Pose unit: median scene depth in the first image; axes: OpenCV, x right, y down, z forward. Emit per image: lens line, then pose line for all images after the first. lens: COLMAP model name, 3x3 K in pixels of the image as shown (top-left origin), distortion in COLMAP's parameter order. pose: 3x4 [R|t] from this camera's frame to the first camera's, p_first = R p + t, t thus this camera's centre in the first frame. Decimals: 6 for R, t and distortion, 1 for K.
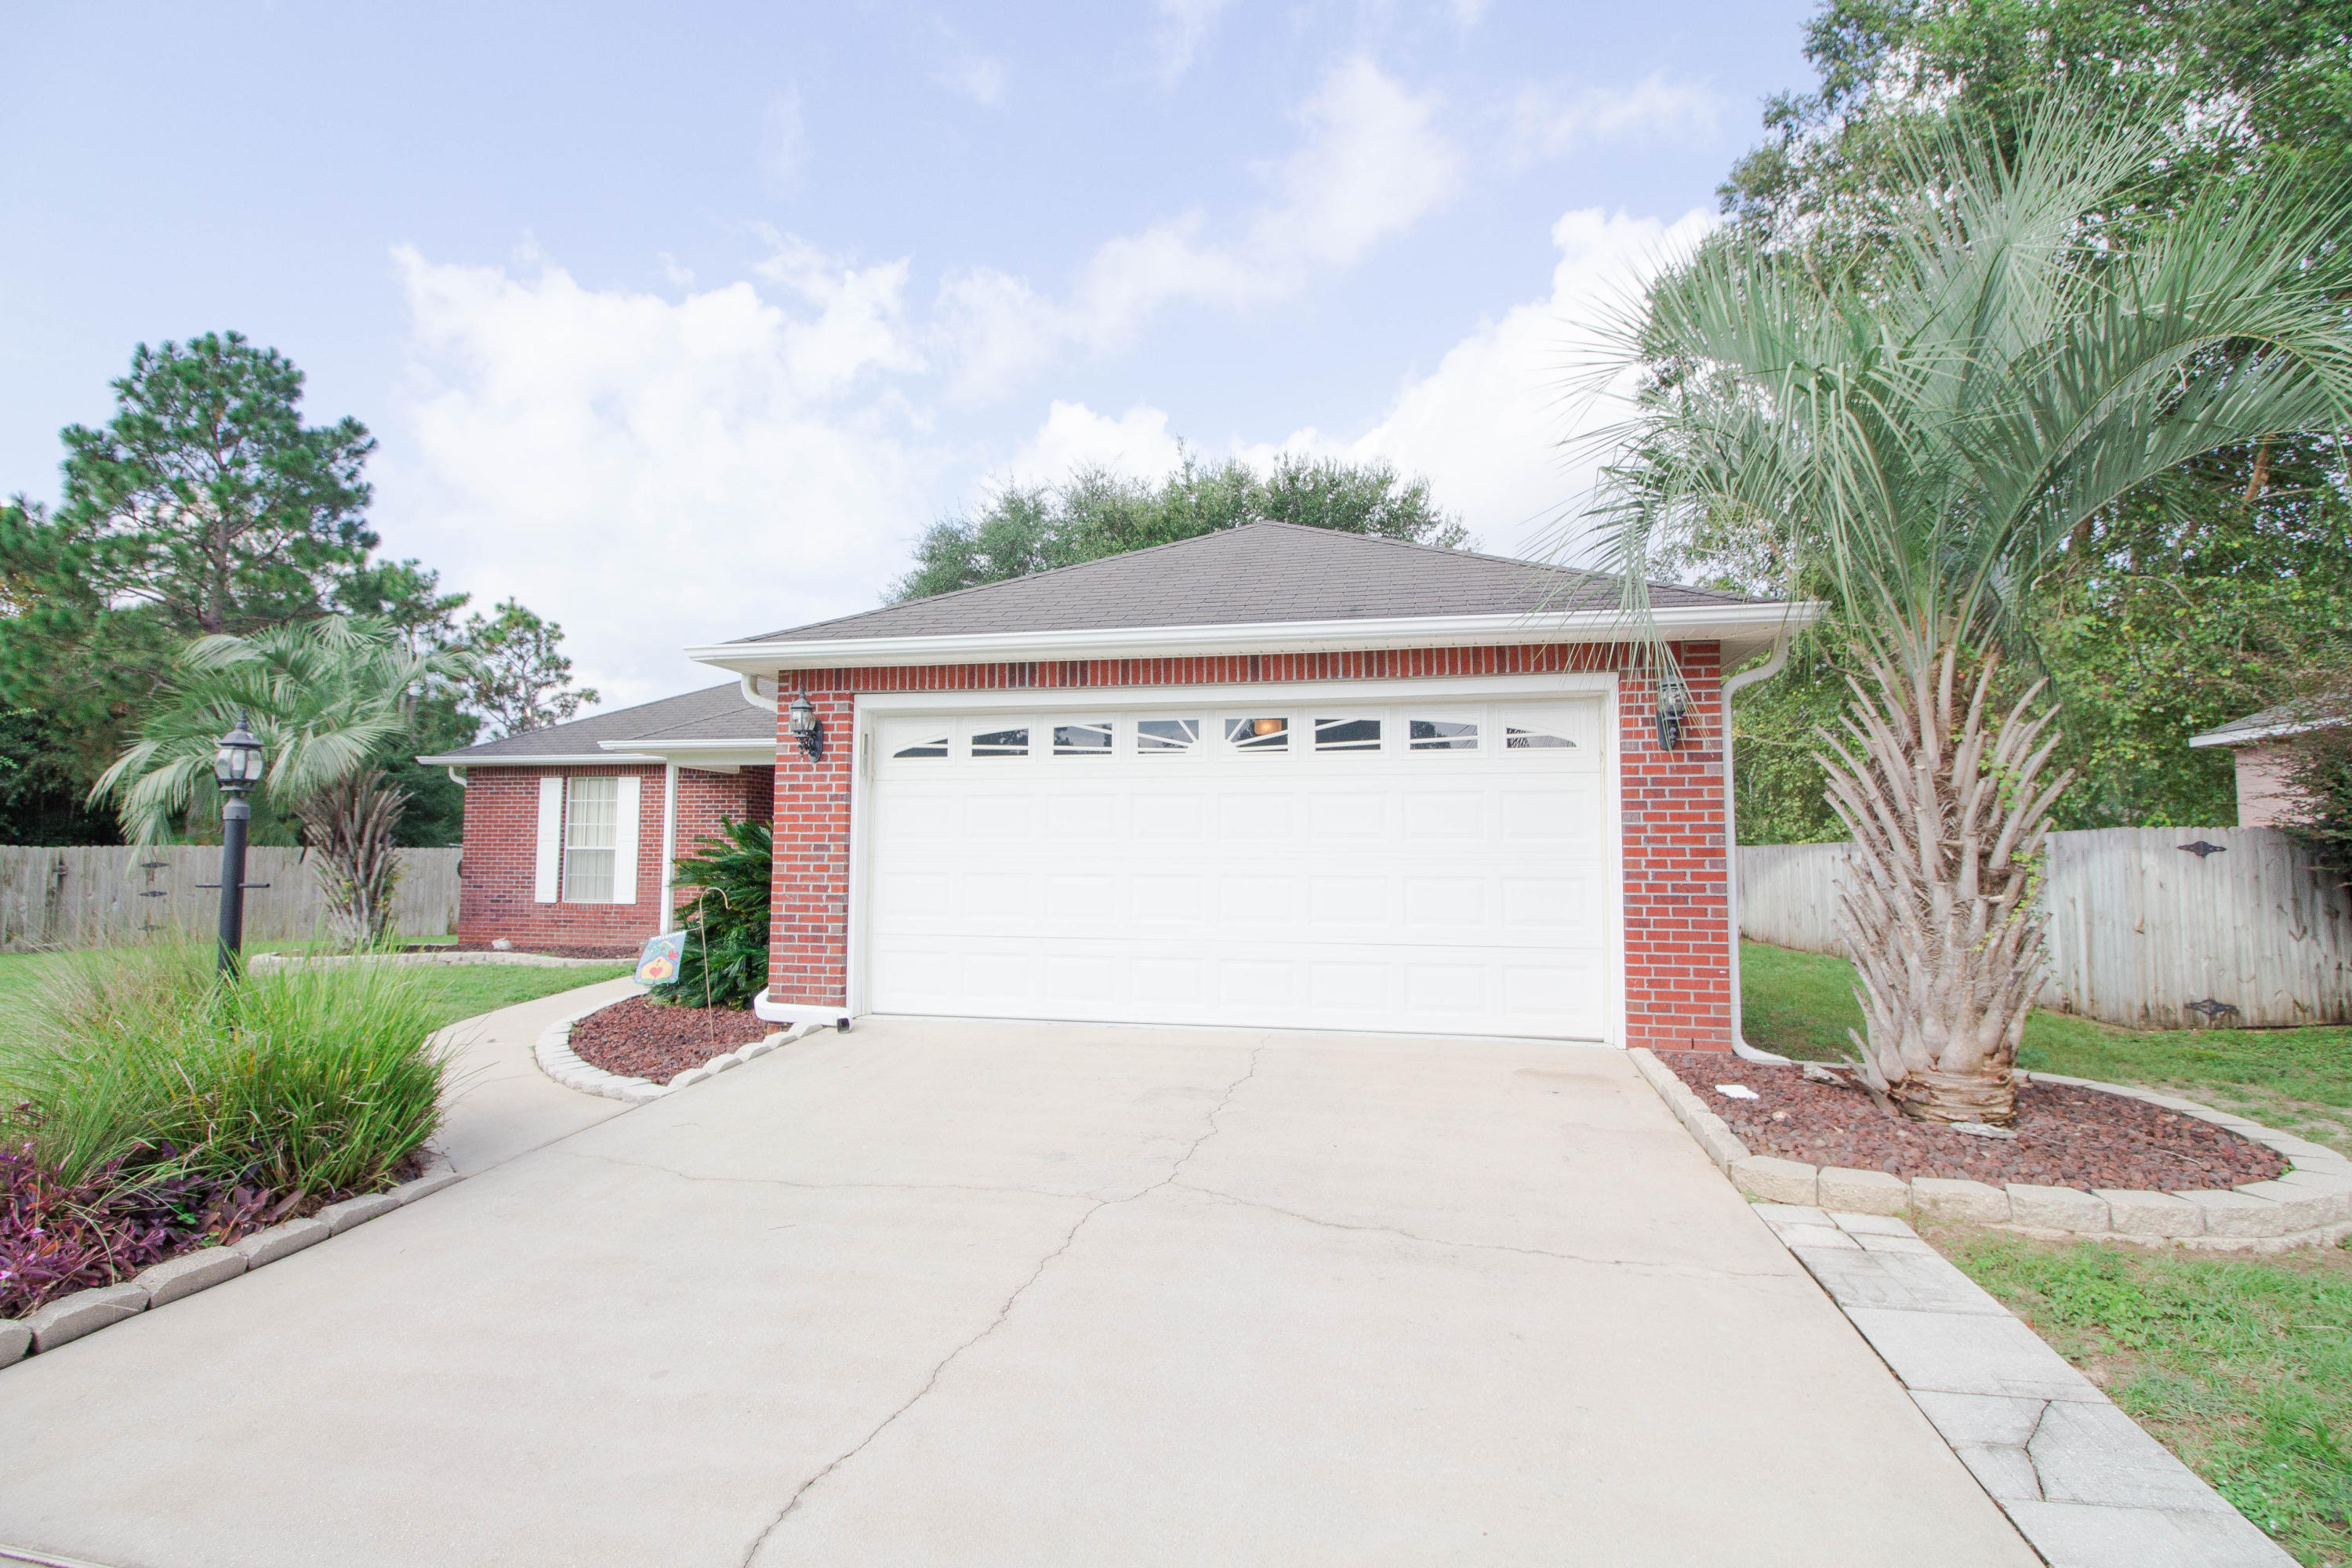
lens RADIAL K [[1094.0, 0, 1172.8], [0, 1094.0, 773.9], [0, 0, 1]] dist [0.003184, 0.001479]
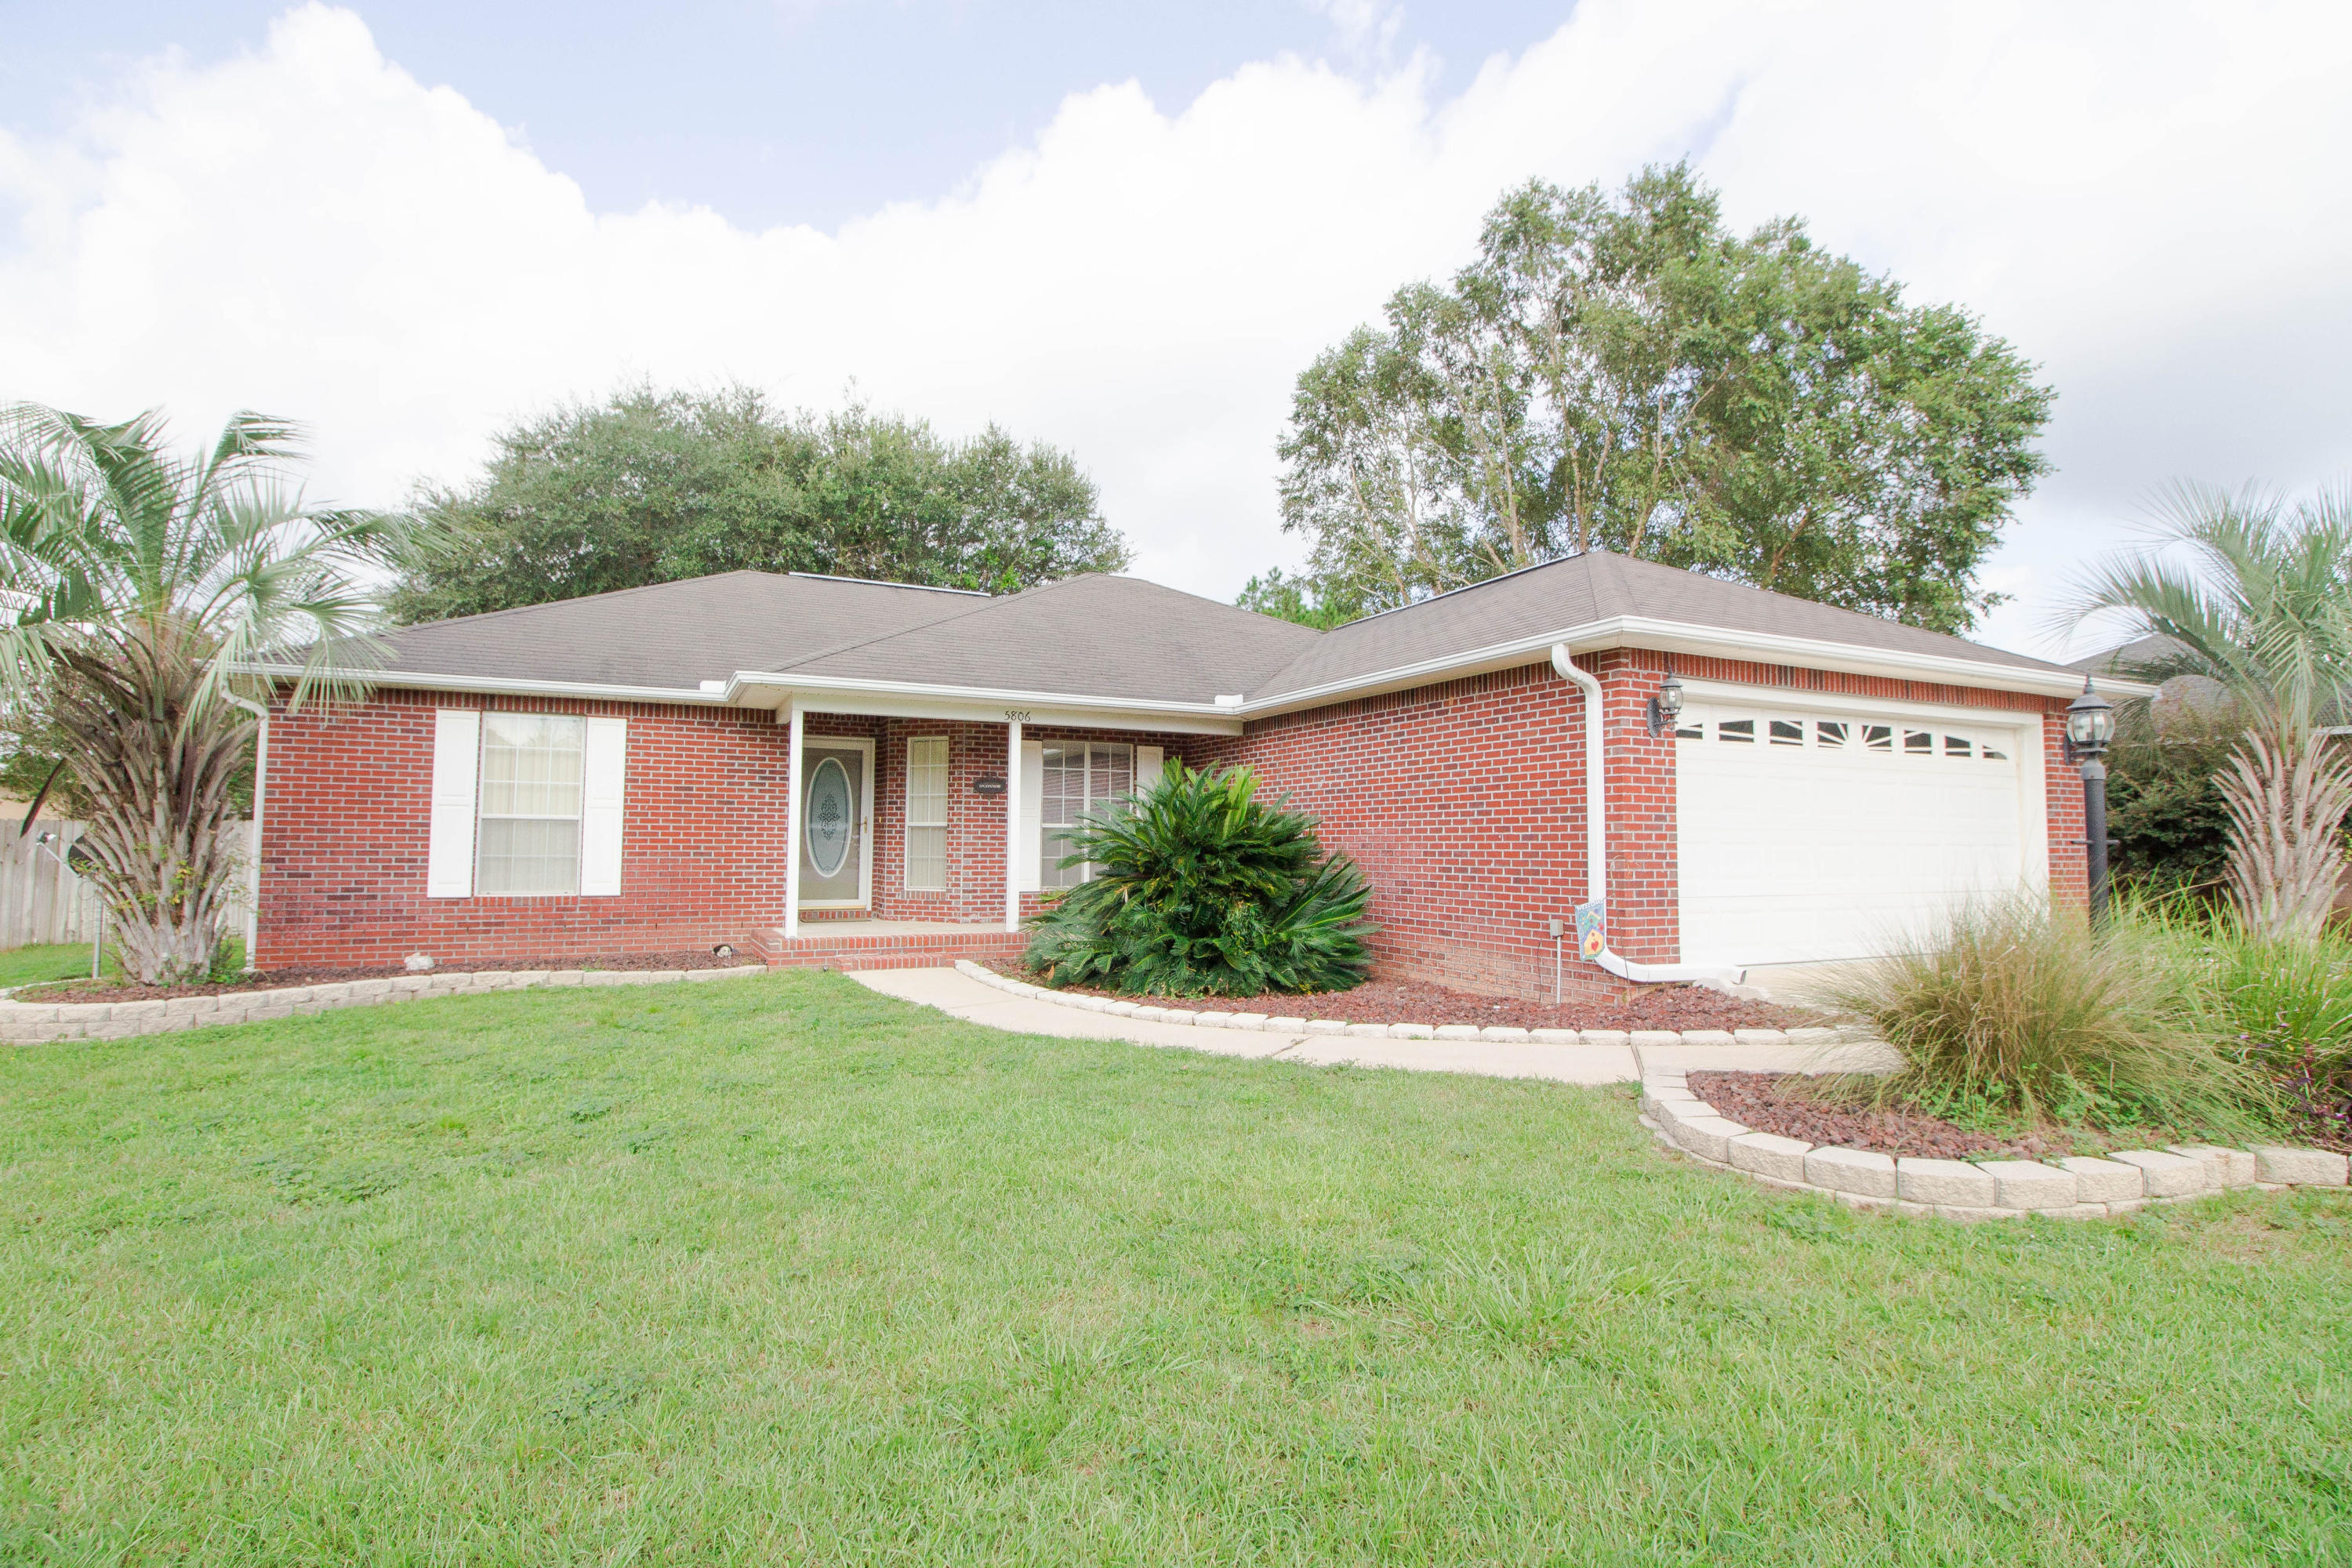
lens RADIAL K [[1119.5, 0, 1165.5], [0, 1119.5, 773.1], [0, 0, 1]] dist [0.001978, -0.014357]
pose [[0.792626, 0.040152, 0.608385, -0.653068], [-0.048161, 0.998835, -0.003174, 0.023987], [-0.607803, -0.026785, 0.793636, 0.203303]]
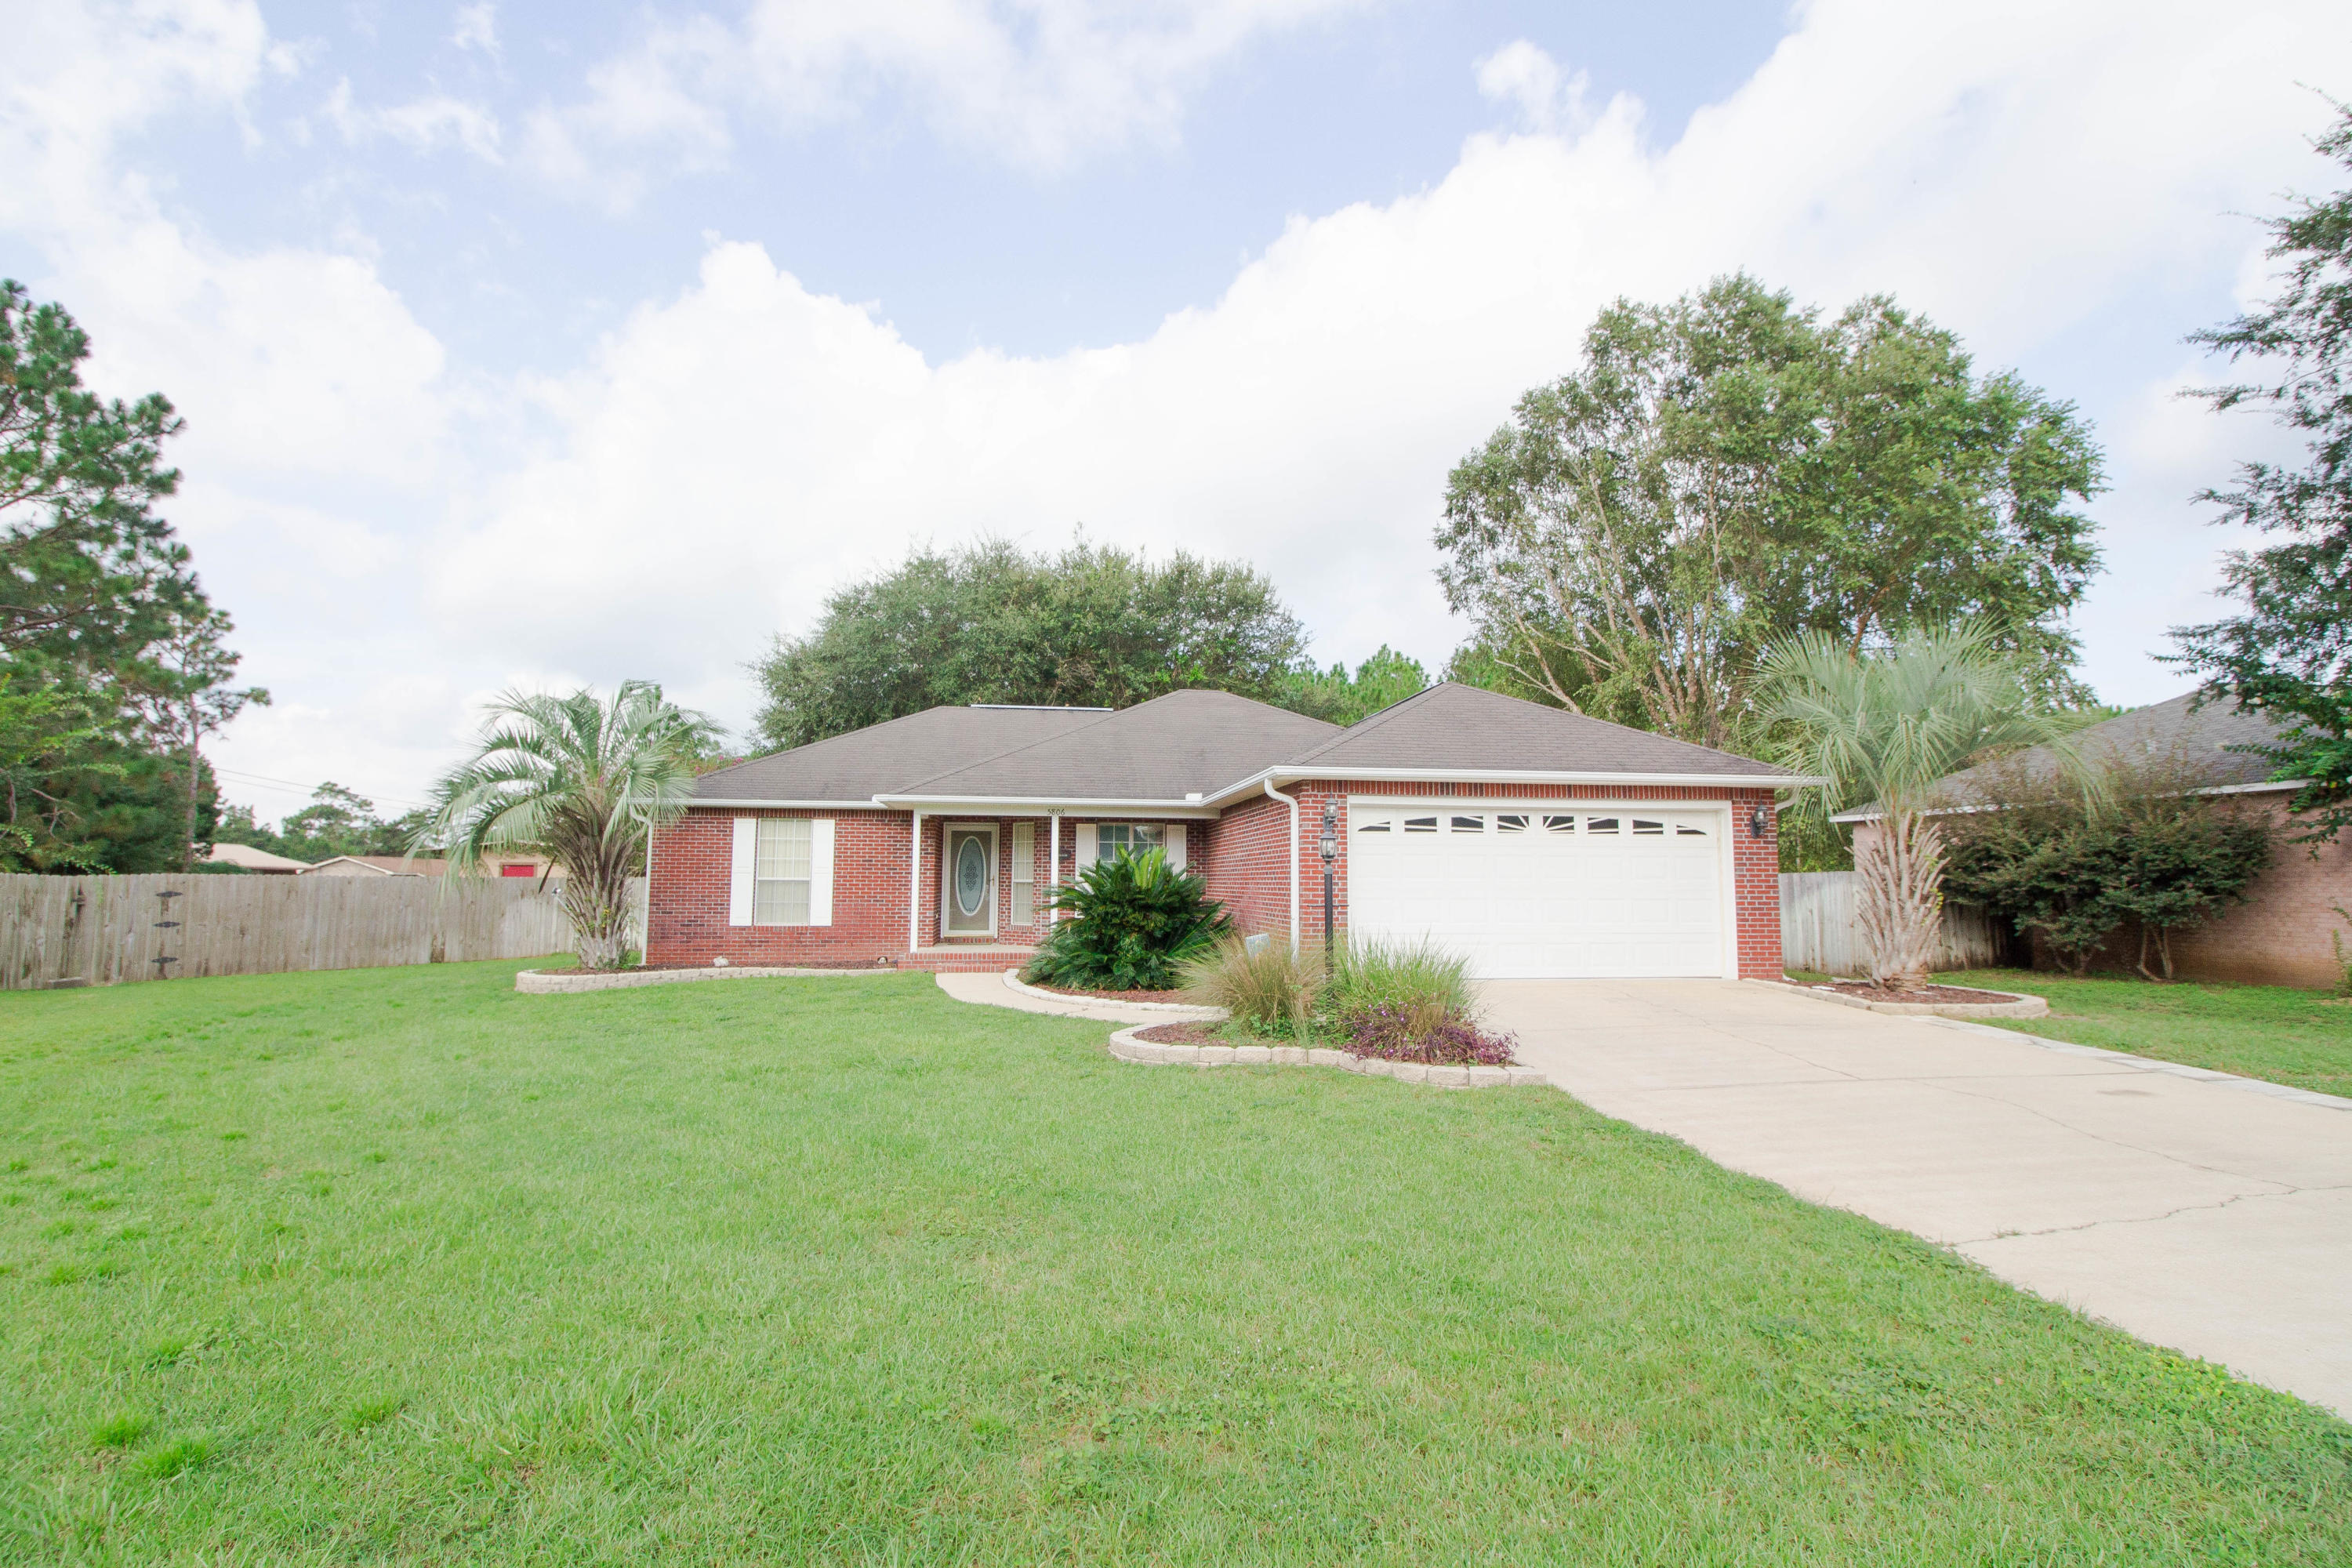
lens RADIAL K [[1119.8, 0, 1164.9], [0, 1119.8, 772.7], [0, 0, 1]] dist [0.007341, 0.000160]
pose [[0.942773, 0.033122, 0.331785, -0.556242], [-0.026052, 0.999329, -0.025738, -0.026306], [-0.332415, 0.015621, 0.943004, -0.280018]]
